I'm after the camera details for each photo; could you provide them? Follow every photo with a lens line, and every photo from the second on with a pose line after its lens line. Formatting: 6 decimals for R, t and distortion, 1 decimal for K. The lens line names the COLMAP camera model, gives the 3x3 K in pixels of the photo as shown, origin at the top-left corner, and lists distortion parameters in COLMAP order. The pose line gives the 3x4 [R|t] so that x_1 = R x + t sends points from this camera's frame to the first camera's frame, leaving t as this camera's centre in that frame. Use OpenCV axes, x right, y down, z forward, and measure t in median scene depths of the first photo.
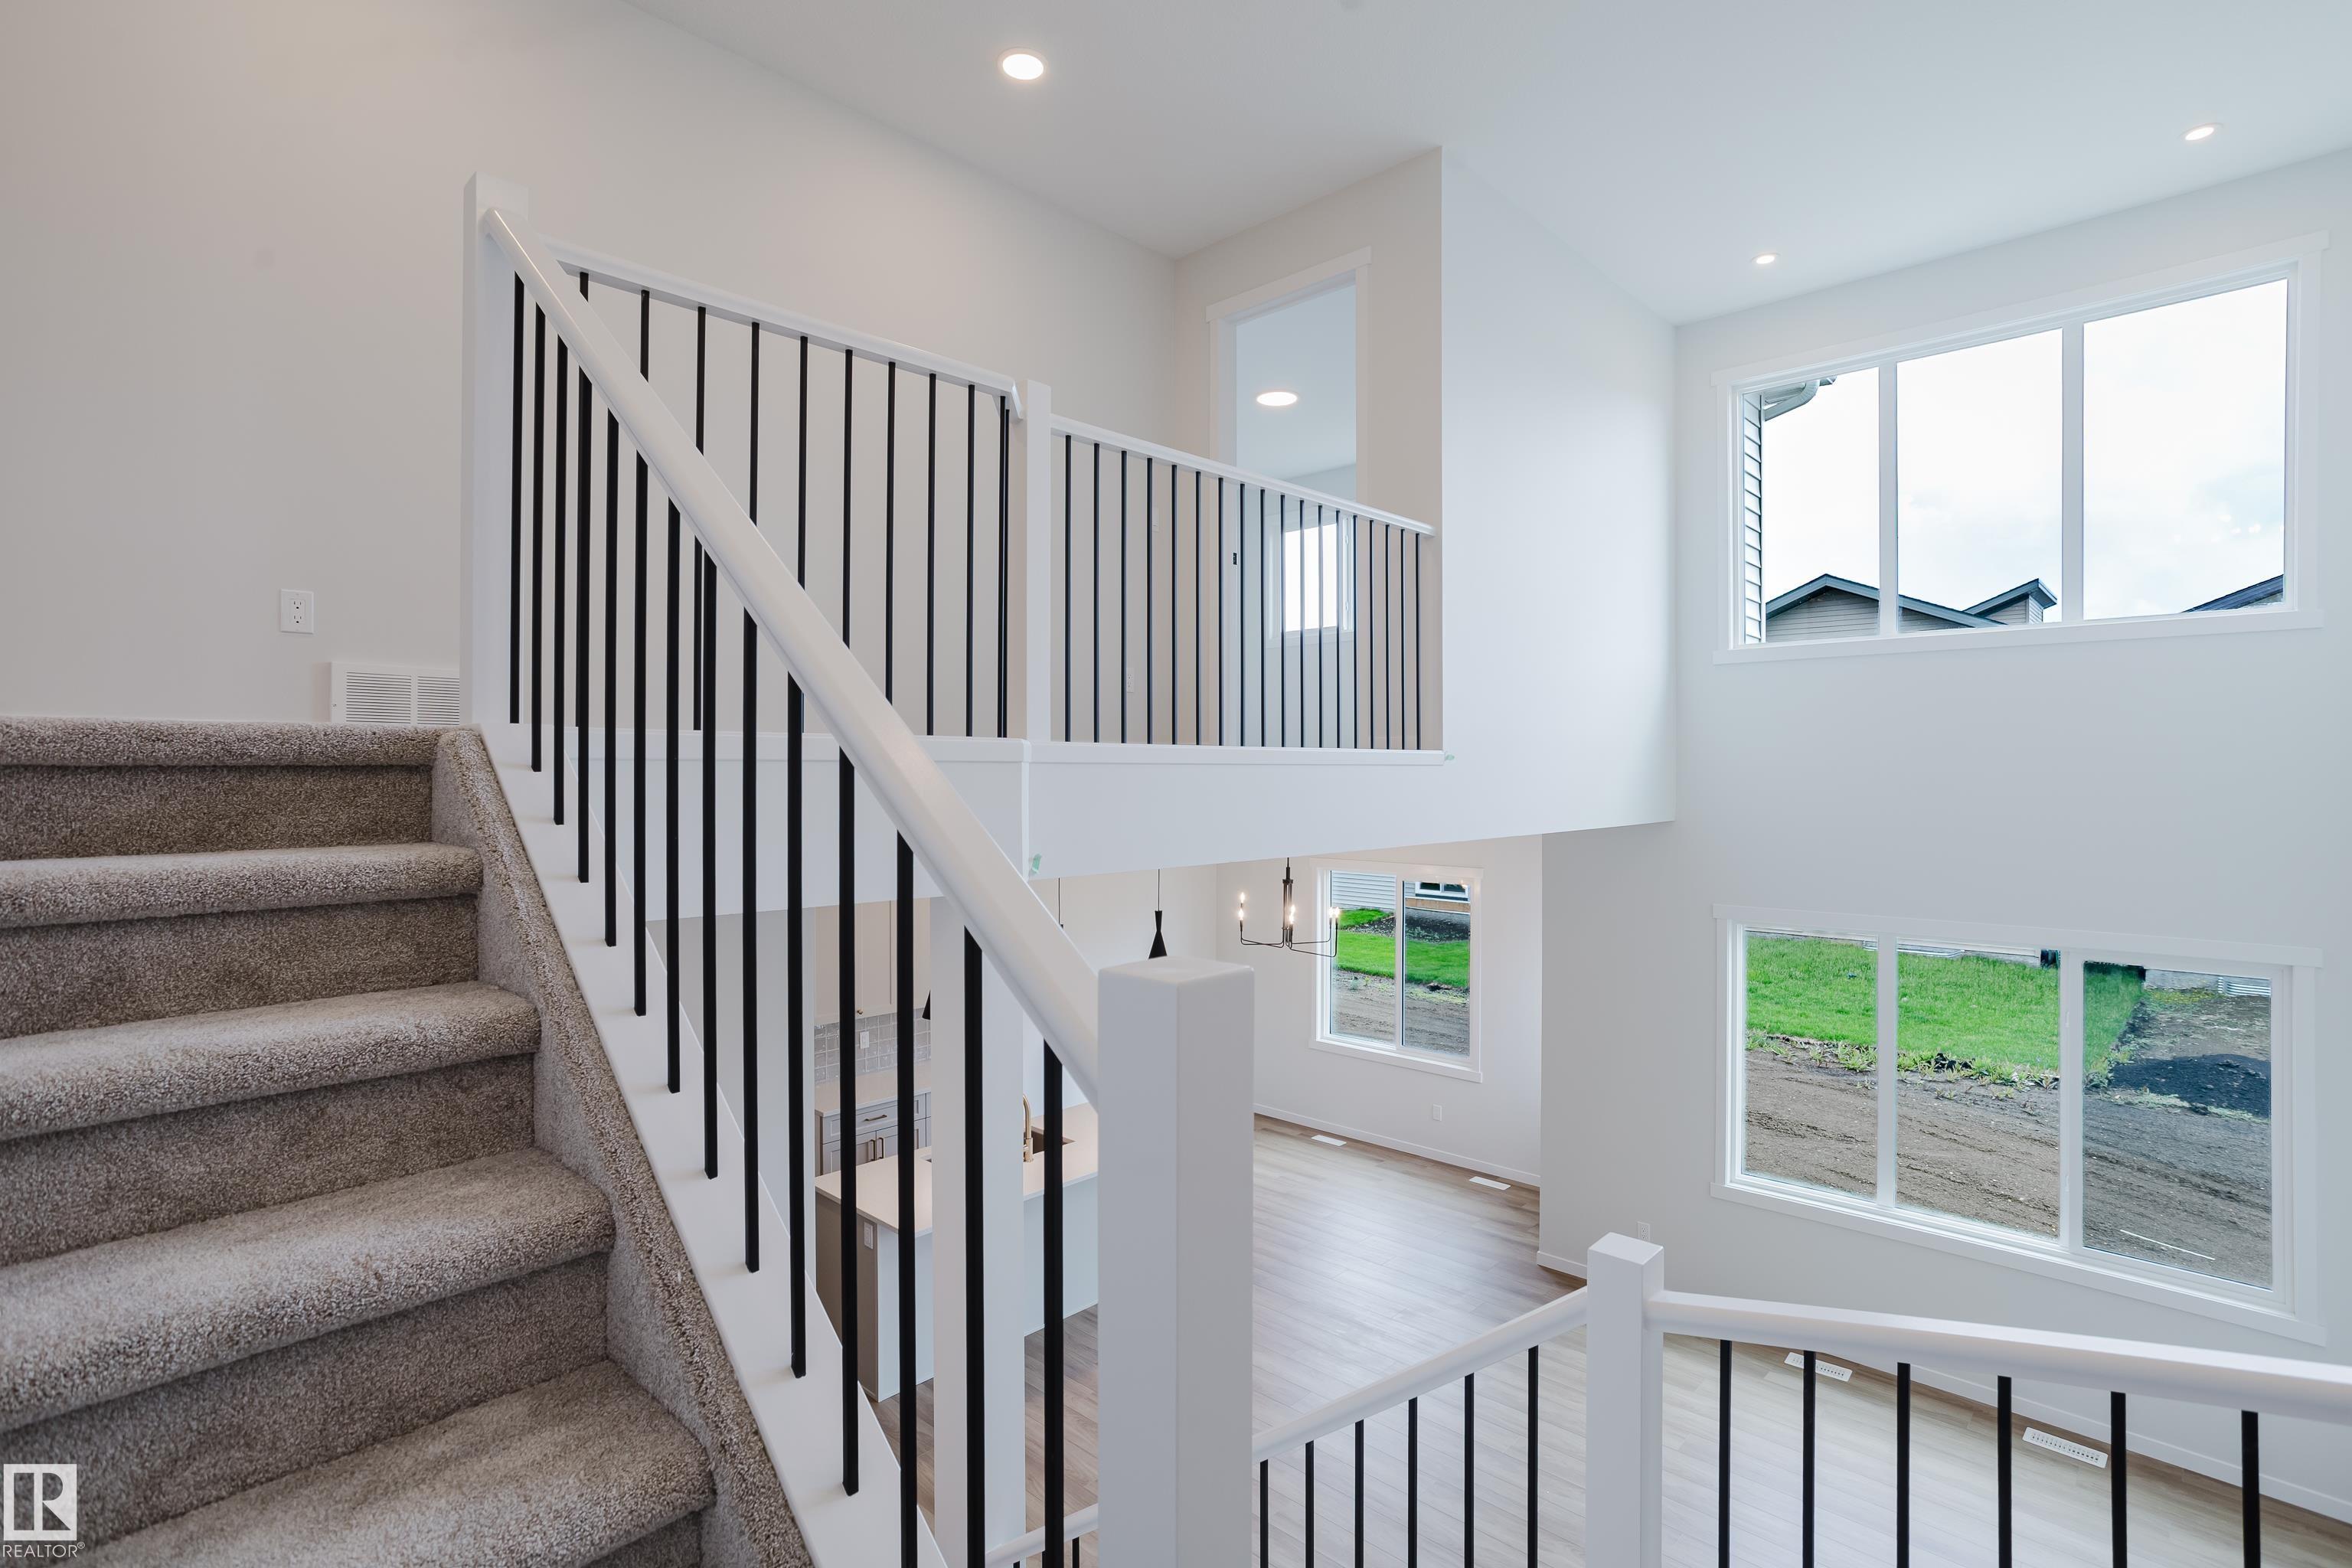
lens RADIAL K [[1128.4, 0, 1183.9], [0, 1128.4, 769.6], [0, 0, 1]] dist [-0.048958, 0.028983]
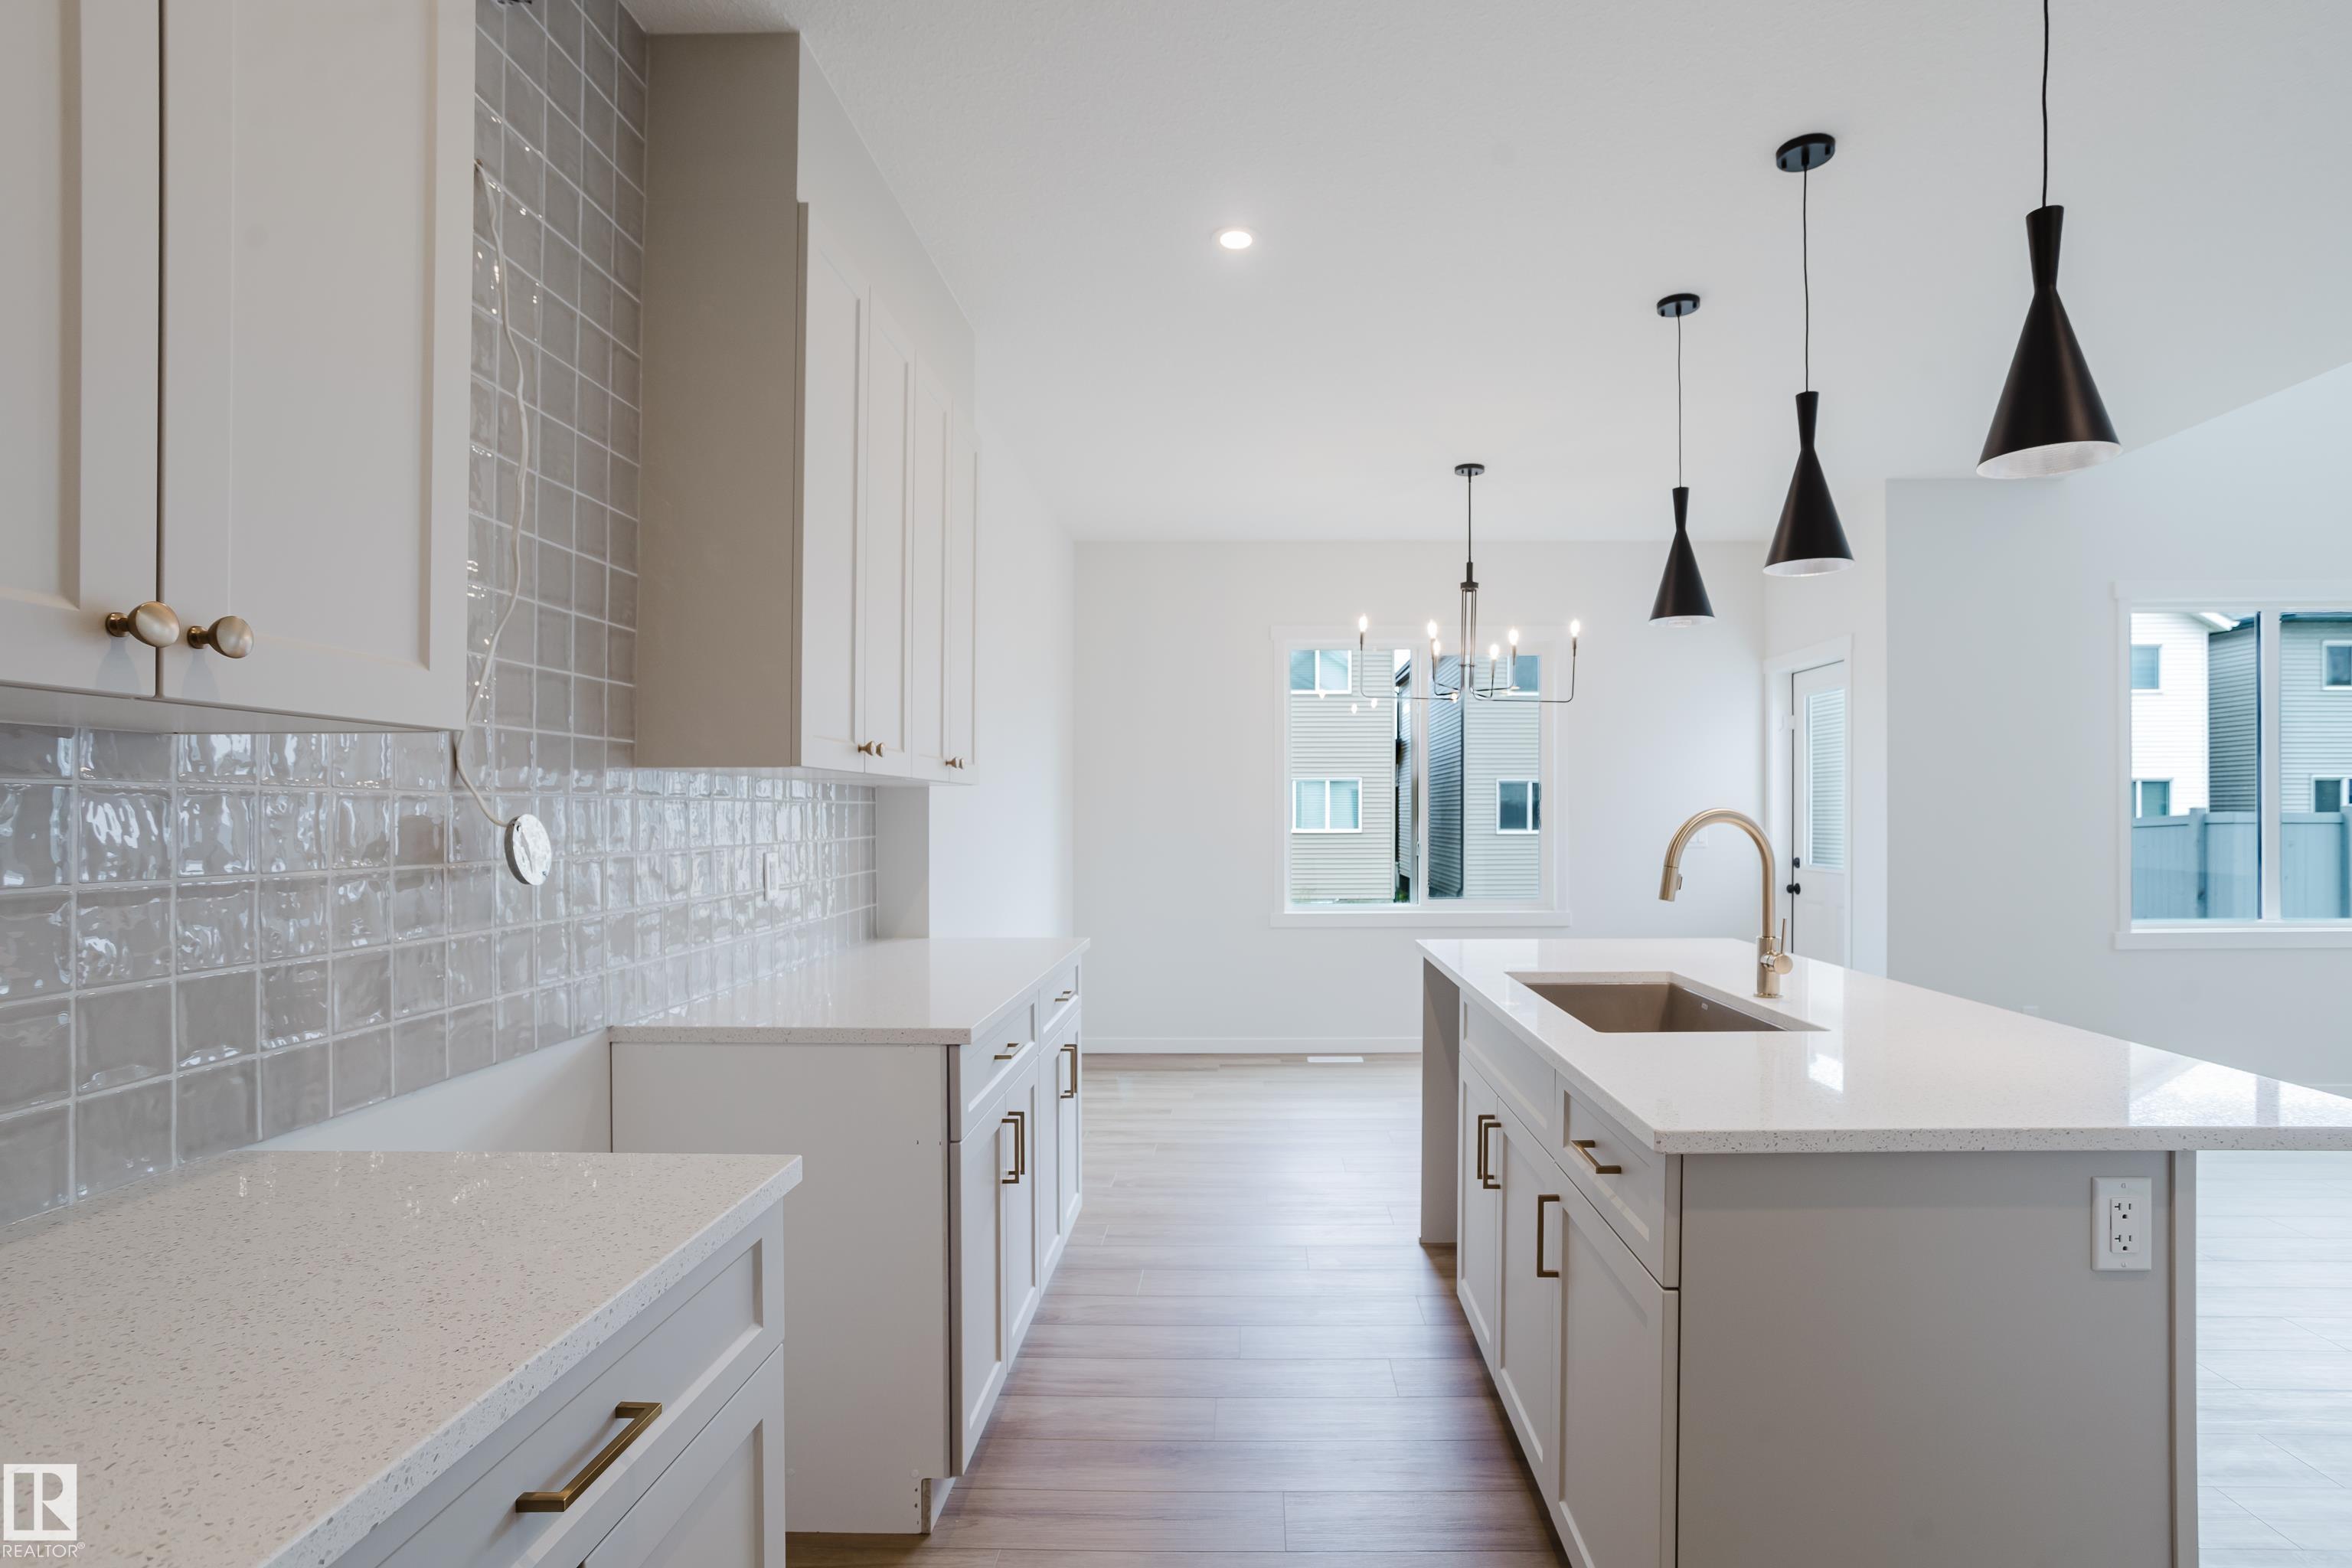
lens RADIAL K [[1151.8, 0, 1247.0], [0, 1151.8, 809.8], [0, 0, 1]] dist [-0.049529, 0.017478]
pose [[0.733056, -0.000297, 0.680168, -0.360401], [0.002331, 0.999995, -0.002077, 0.194236], [-0.680164, 0.003108, 0.733053, 0.567480]]
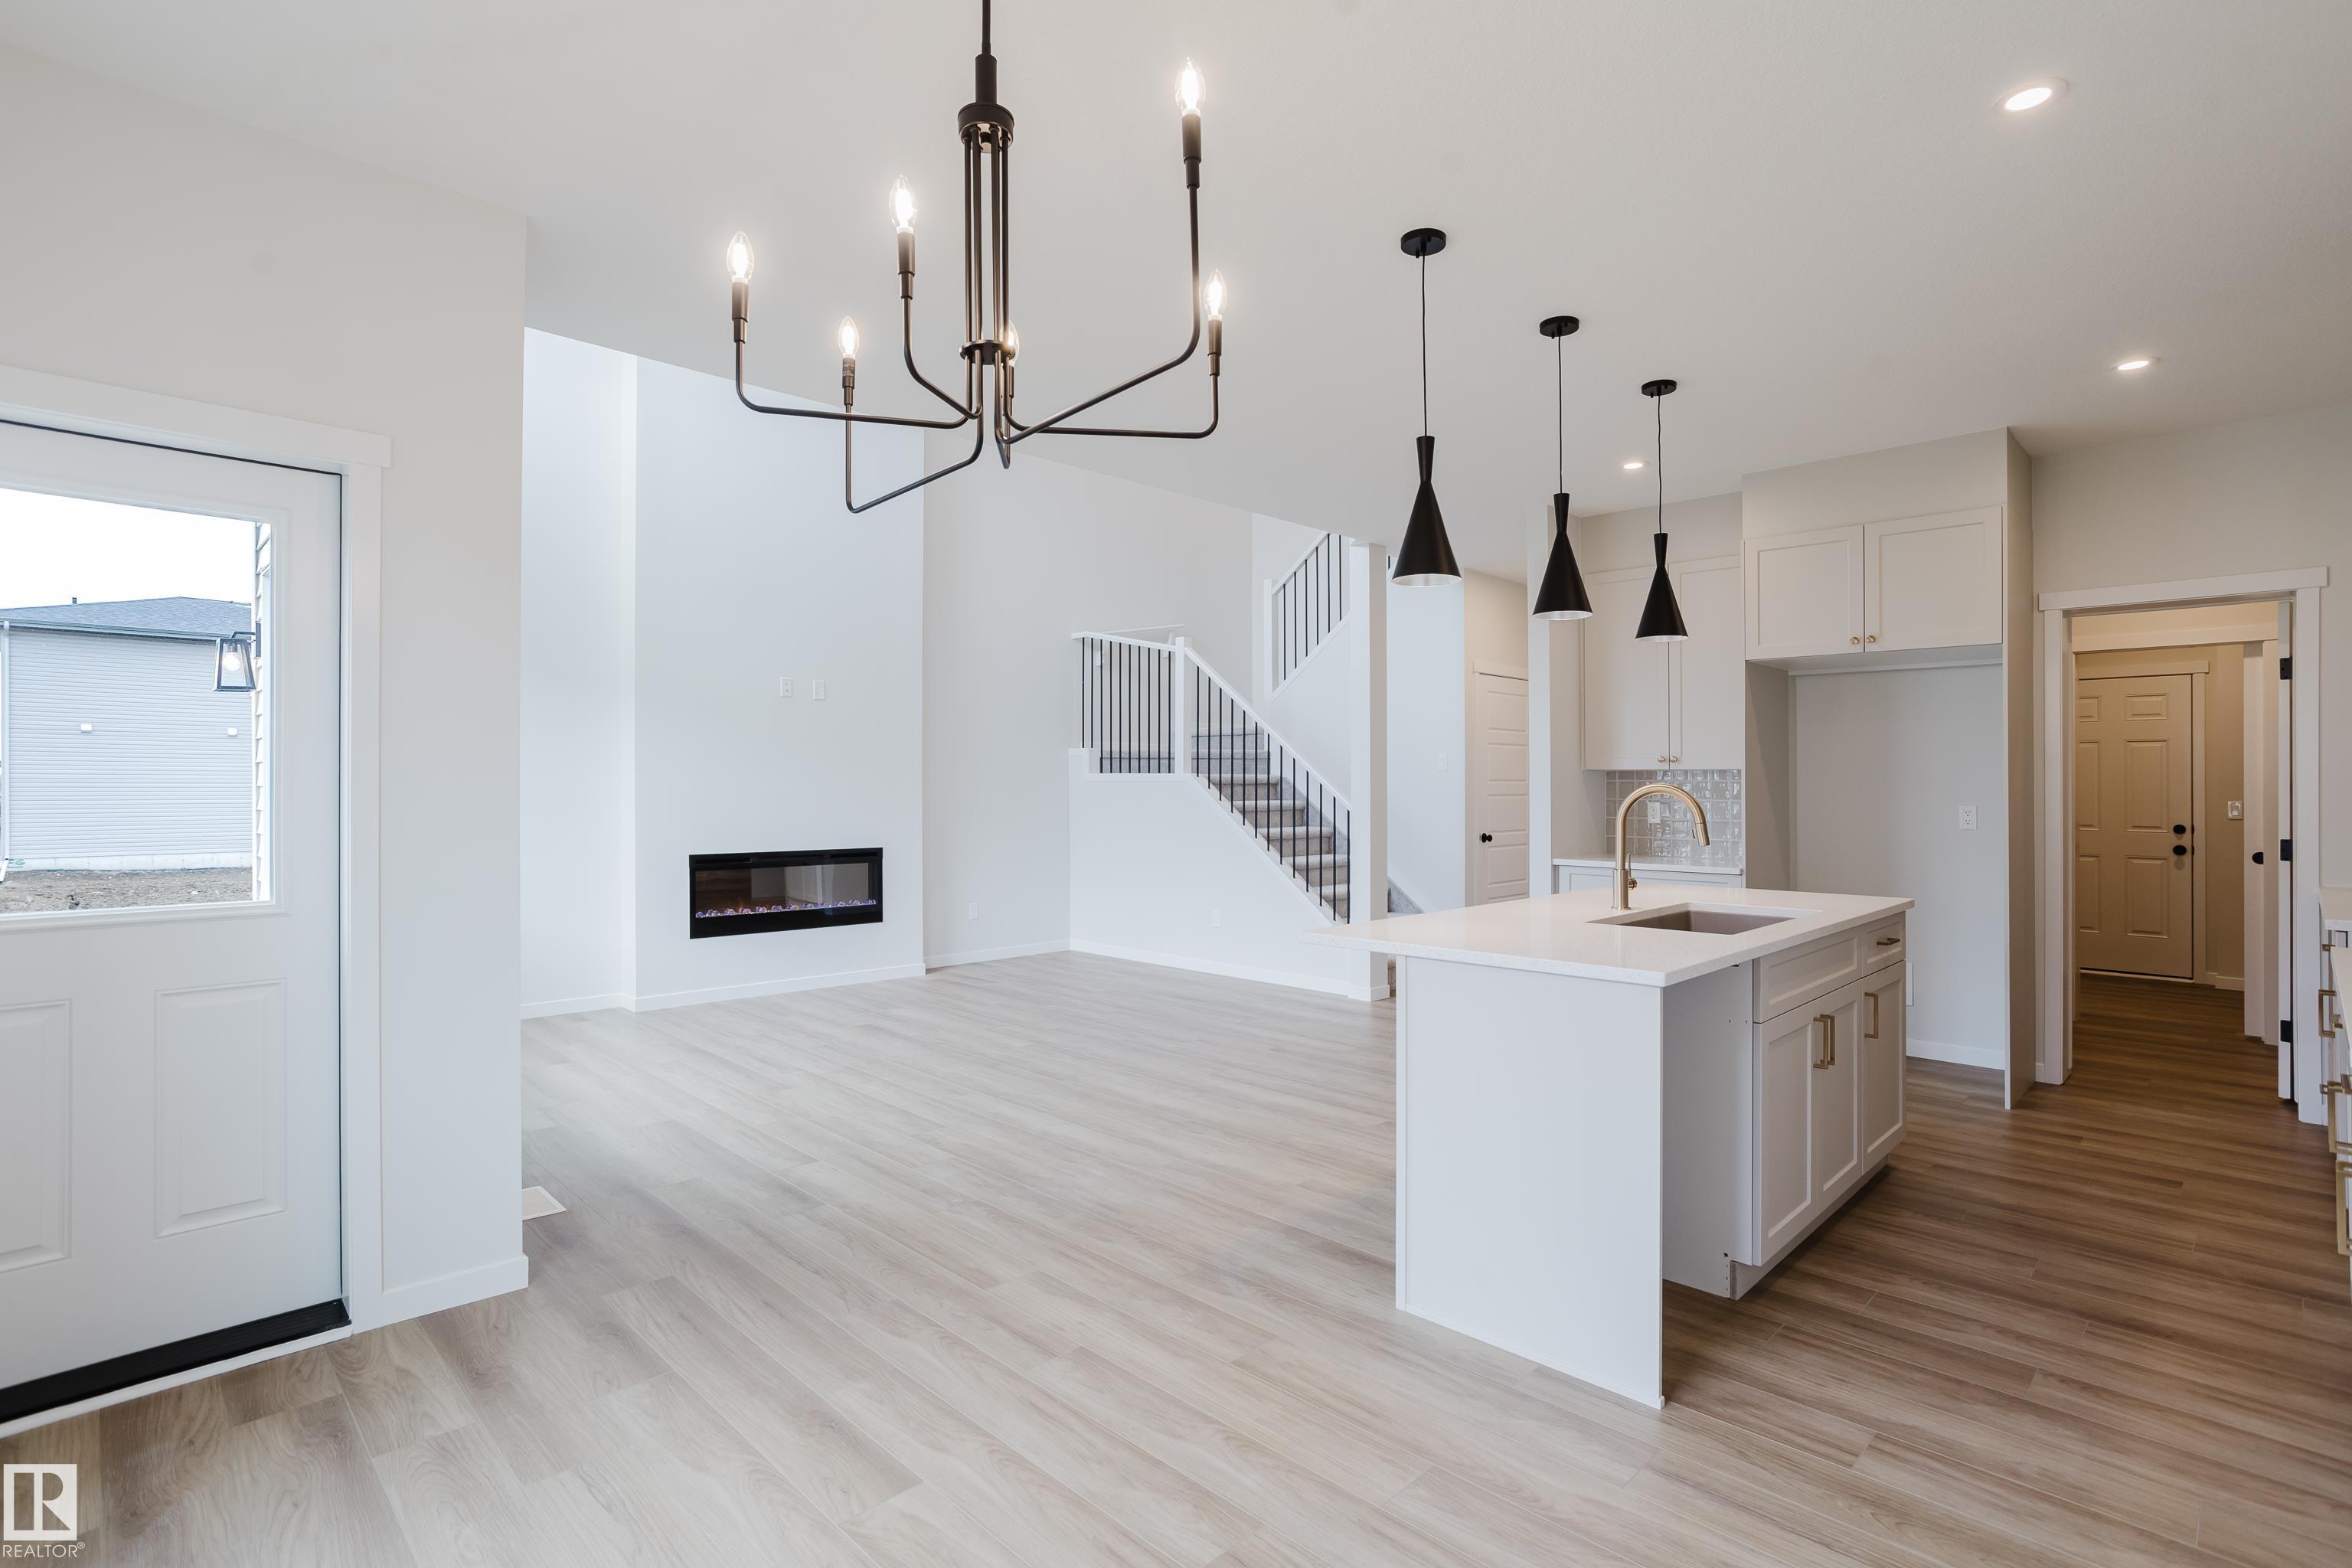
lens RADIAL K [[1134.8, 0, 1185.6], [0, 1134.8, 776.7], [0, 0, 1]] dist [-0.058379, 0.038025]
pose [[-0.999586, -0.002307, 0.028673, 0.045497], [-0.002533, 0.999966, -0.007872, 0.194685], [-0.028654, -0.007942, -0.999558, 1.071370]]
